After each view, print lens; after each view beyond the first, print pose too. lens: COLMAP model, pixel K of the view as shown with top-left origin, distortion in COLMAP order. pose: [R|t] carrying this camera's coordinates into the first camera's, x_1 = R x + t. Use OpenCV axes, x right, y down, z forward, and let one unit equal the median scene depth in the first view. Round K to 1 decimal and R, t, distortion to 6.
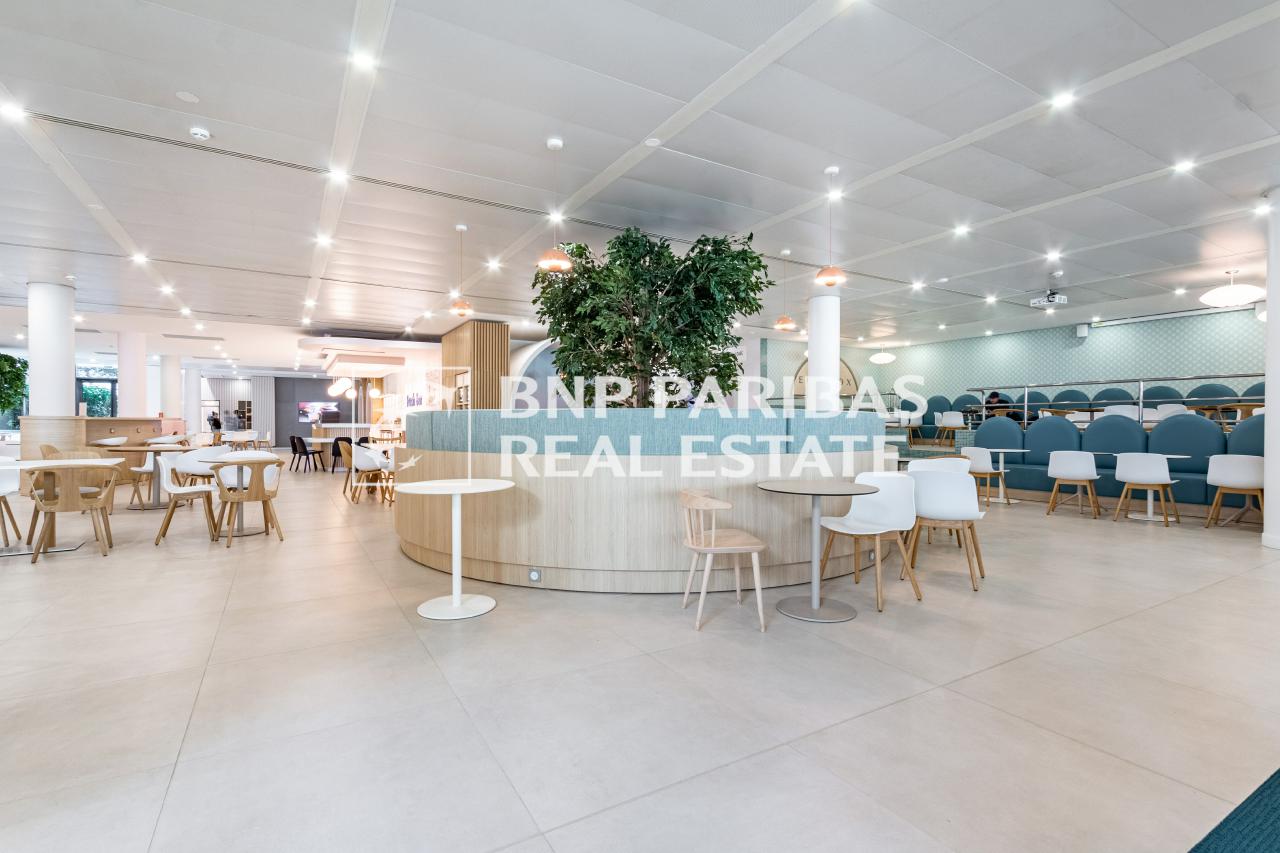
lens RADIAL K [[590.5, 0, 637.5], [0, 590.5, 430.1], [0, 0, 1]] dist [-0.002071, 0.000571]
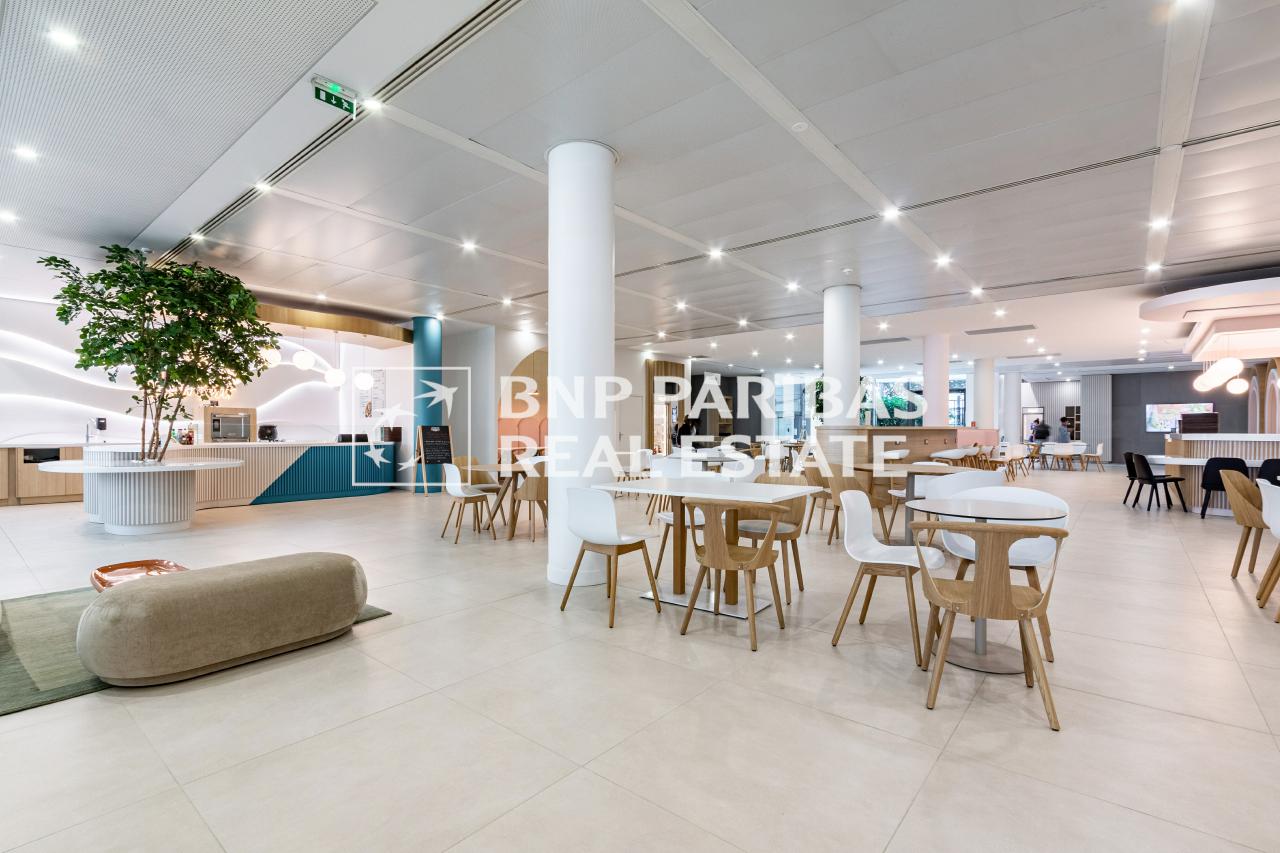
lens RADIAL K [[590.5, 0, 638.8], [0, 590.5, 435.9], [0, 0, 1]] dist [-0.002071, 0.000571]
pose [[0.328475, 0.005039, -0.944499, -0.129865], [-0.010658, 0.999942, 0.001628, -0.003570], [0.944453, 0.009532, 0.328510, 0.243823]]
